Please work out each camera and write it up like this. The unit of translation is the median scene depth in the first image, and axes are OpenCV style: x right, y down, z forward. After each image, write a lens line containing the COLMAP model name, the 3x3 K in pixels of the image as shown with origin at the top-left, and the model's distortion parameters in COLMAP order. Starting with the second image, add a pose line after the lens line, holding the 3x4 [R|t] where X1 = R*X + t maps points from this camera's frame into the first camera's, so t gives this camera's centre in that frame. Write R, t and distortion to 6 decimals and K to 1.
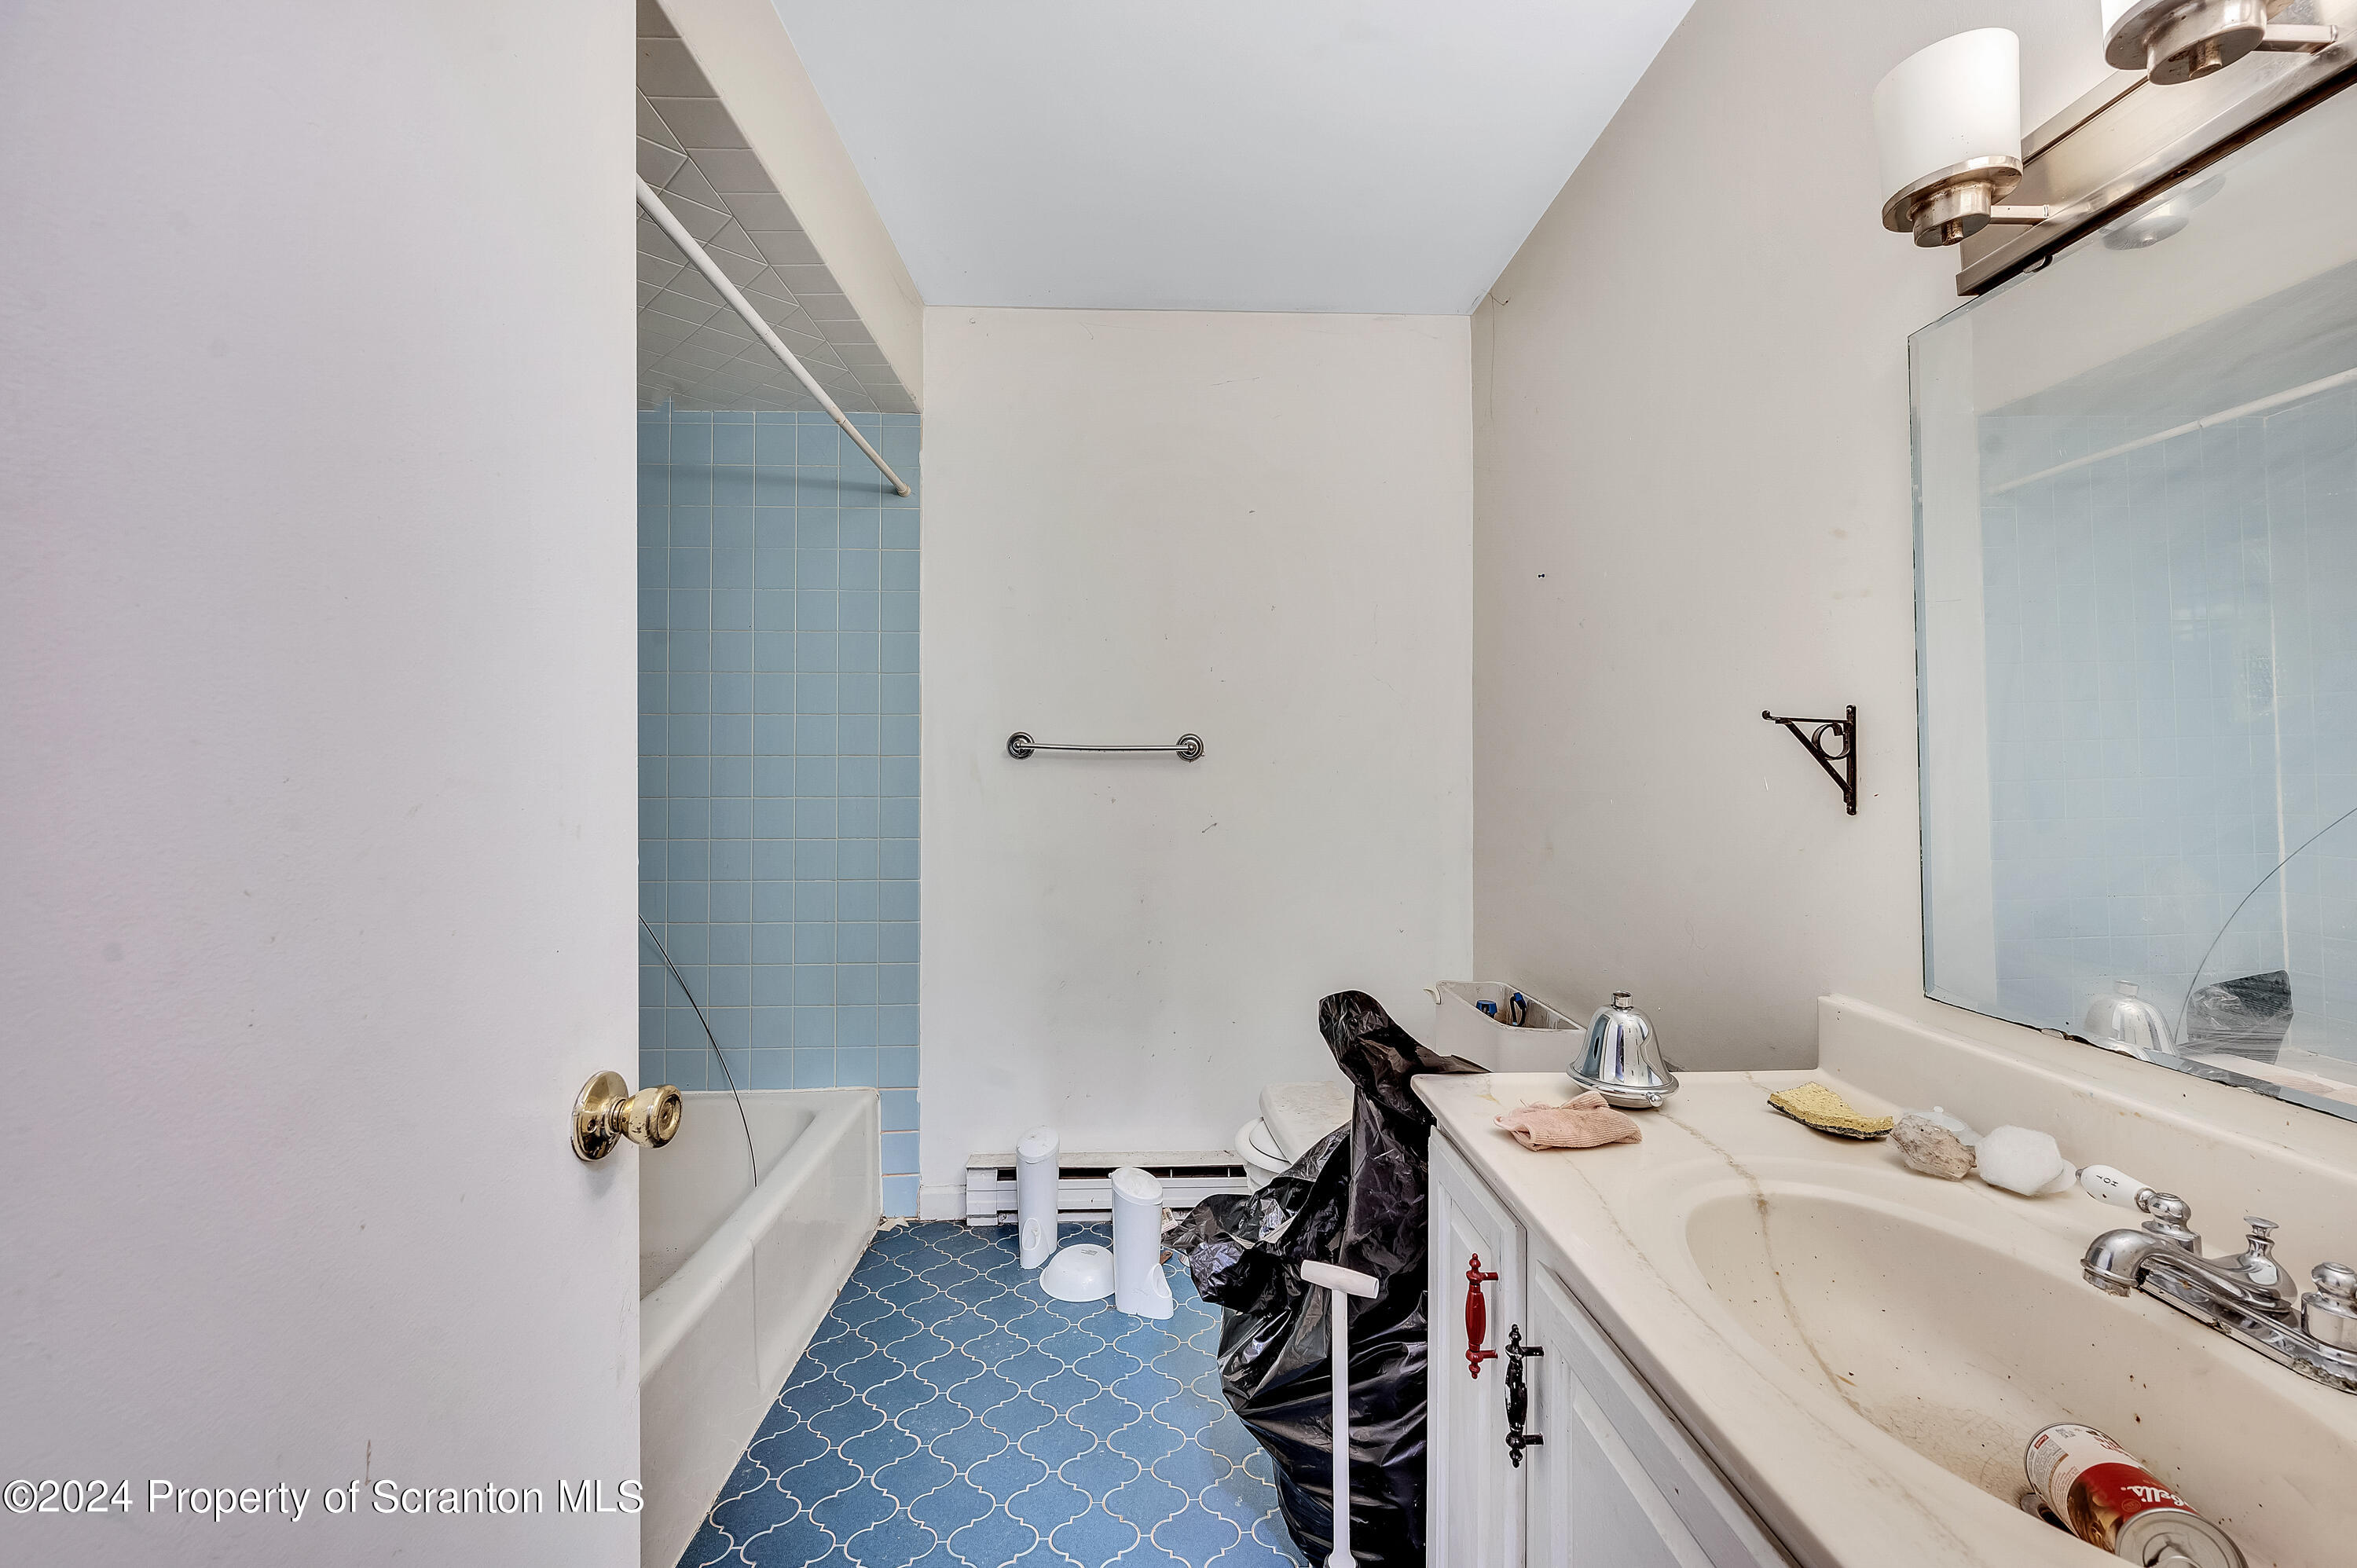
lens RADIAL K [[948.7, 0, 1172.6], [0, 948.7, 774.3], [0, 0, 1]] dist [0.000379, 0.000083]
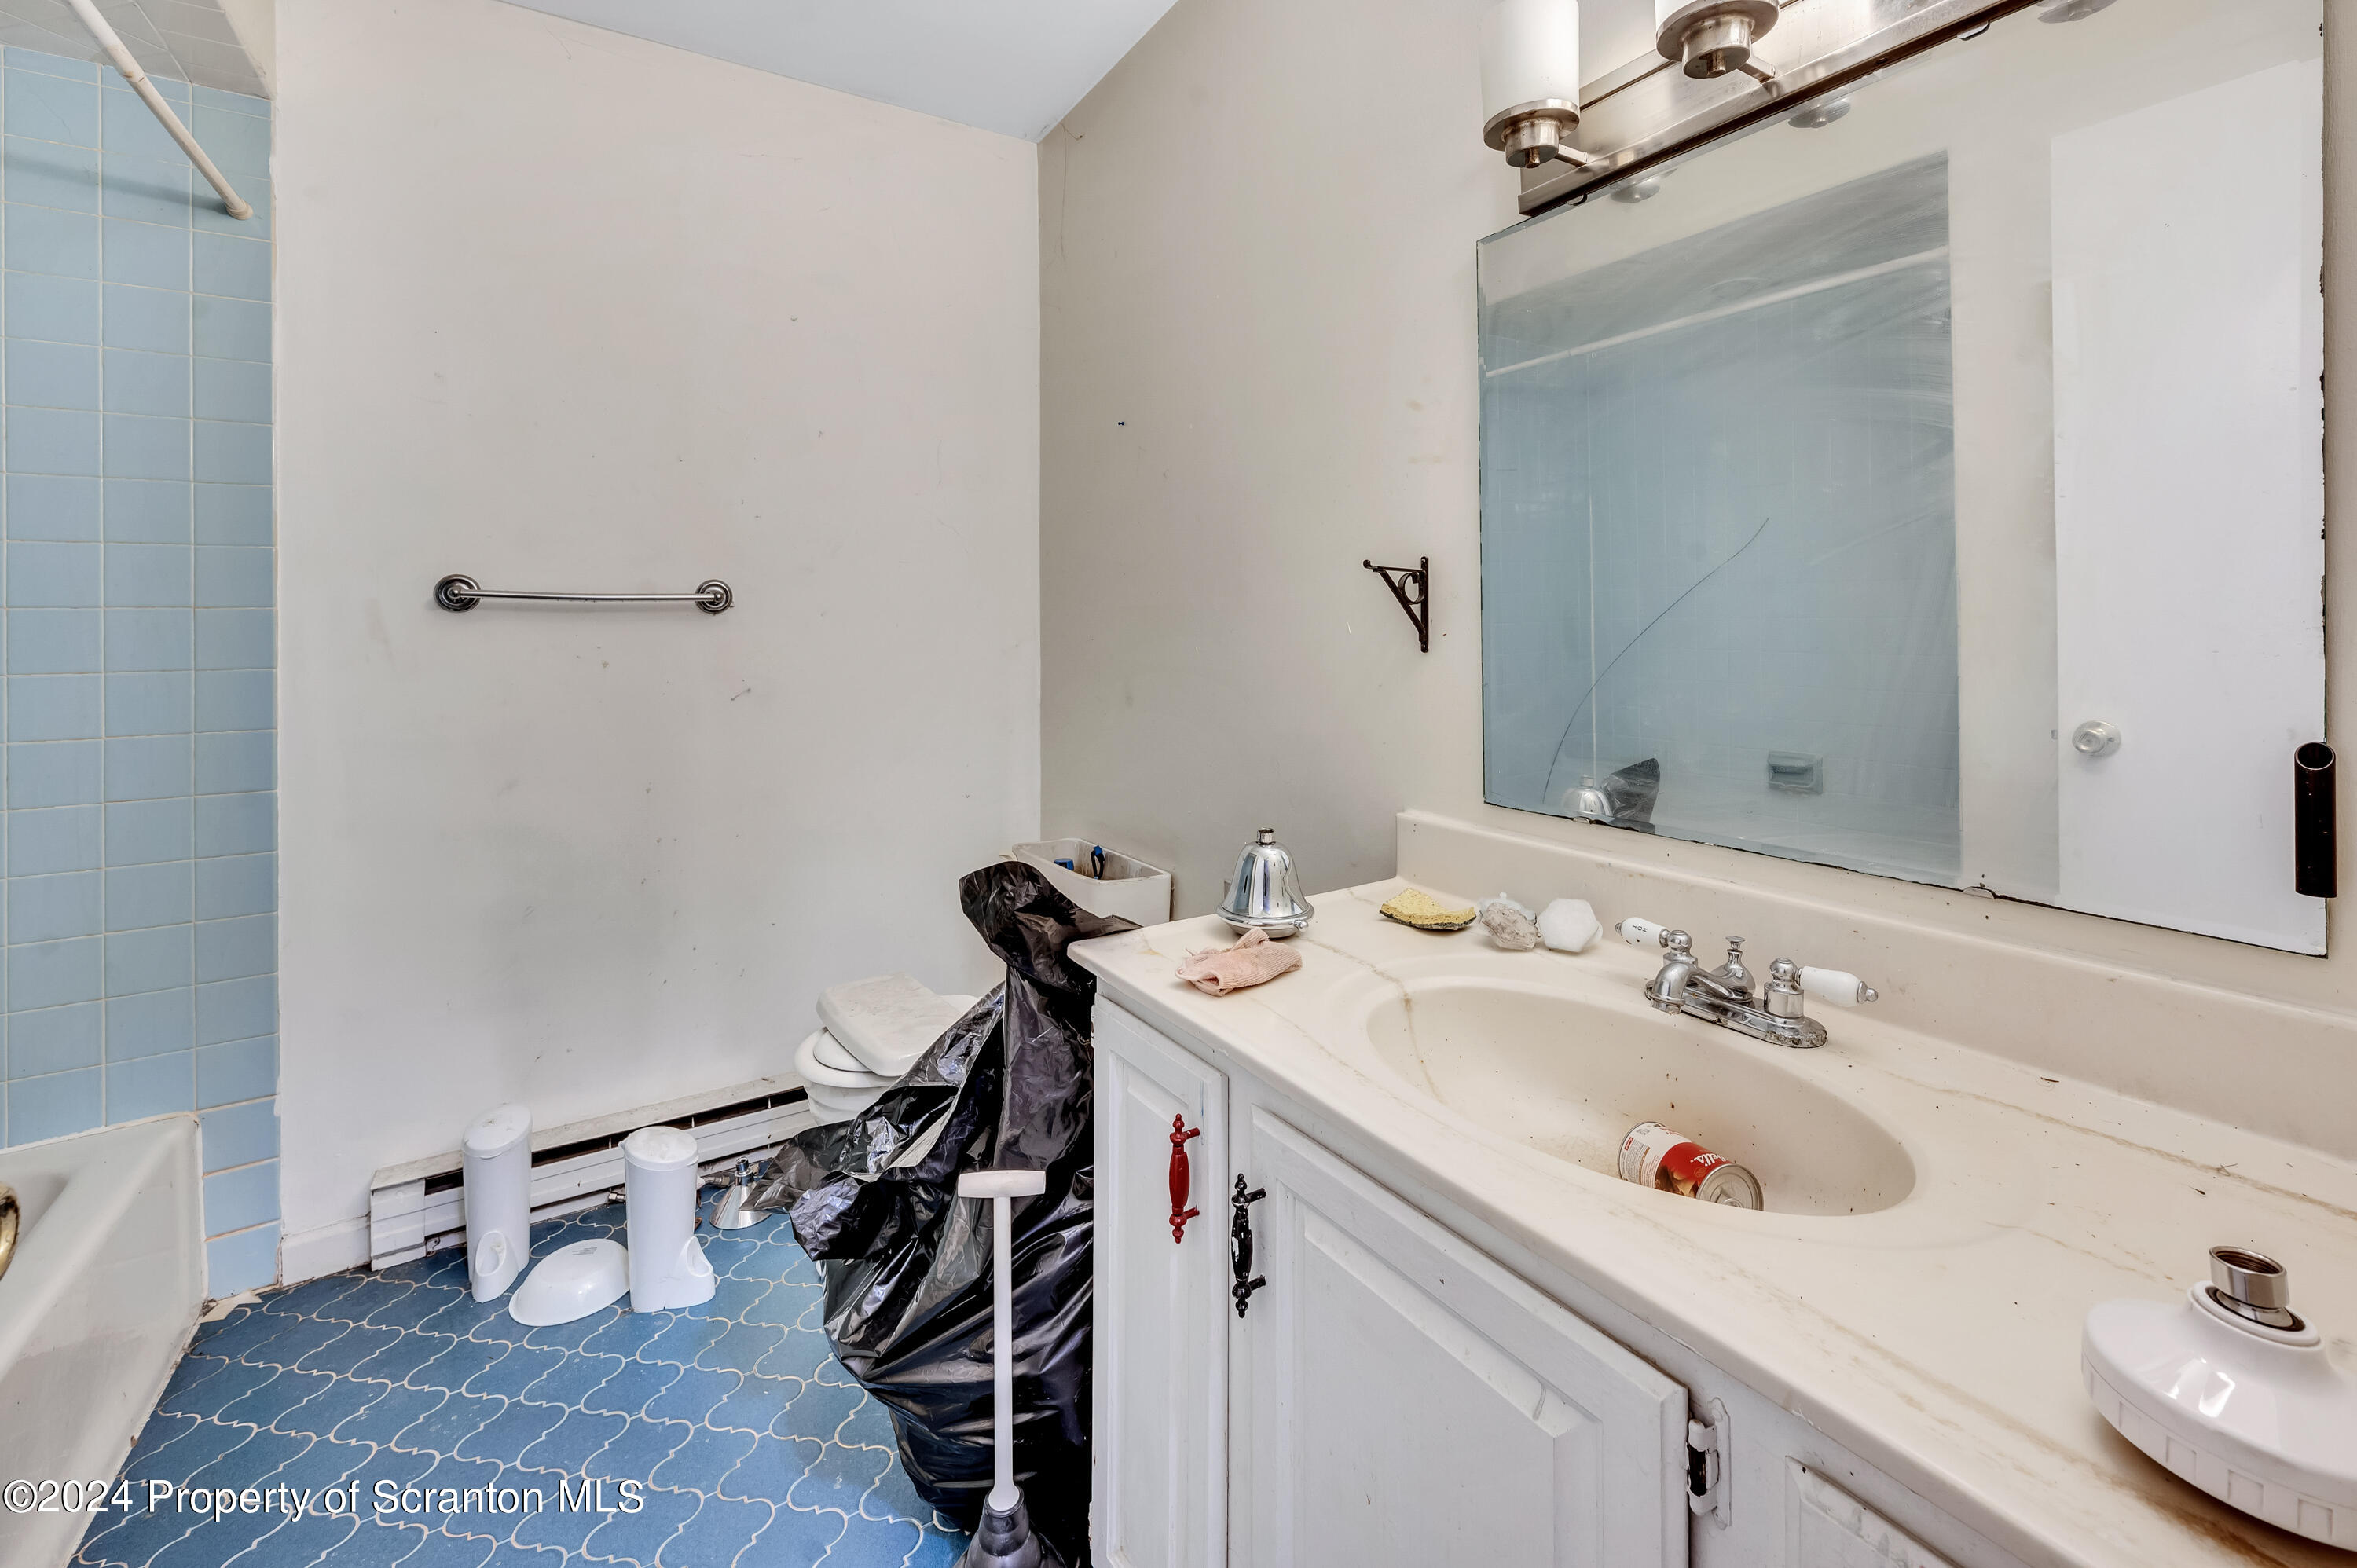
lens RADIAL K [[1008.7, 0, 1183.9], [0, 1008.7, 641.7], [0, 0, 1]] dist [0.001194, 0.000188]
pose [[0.860340, -0.018940, 0.509368, -0.149370], [0.014372, 0.999813, 0.012902, 0.009584], [-0.509517, -0.003779, 0.860452, 0.092248]]
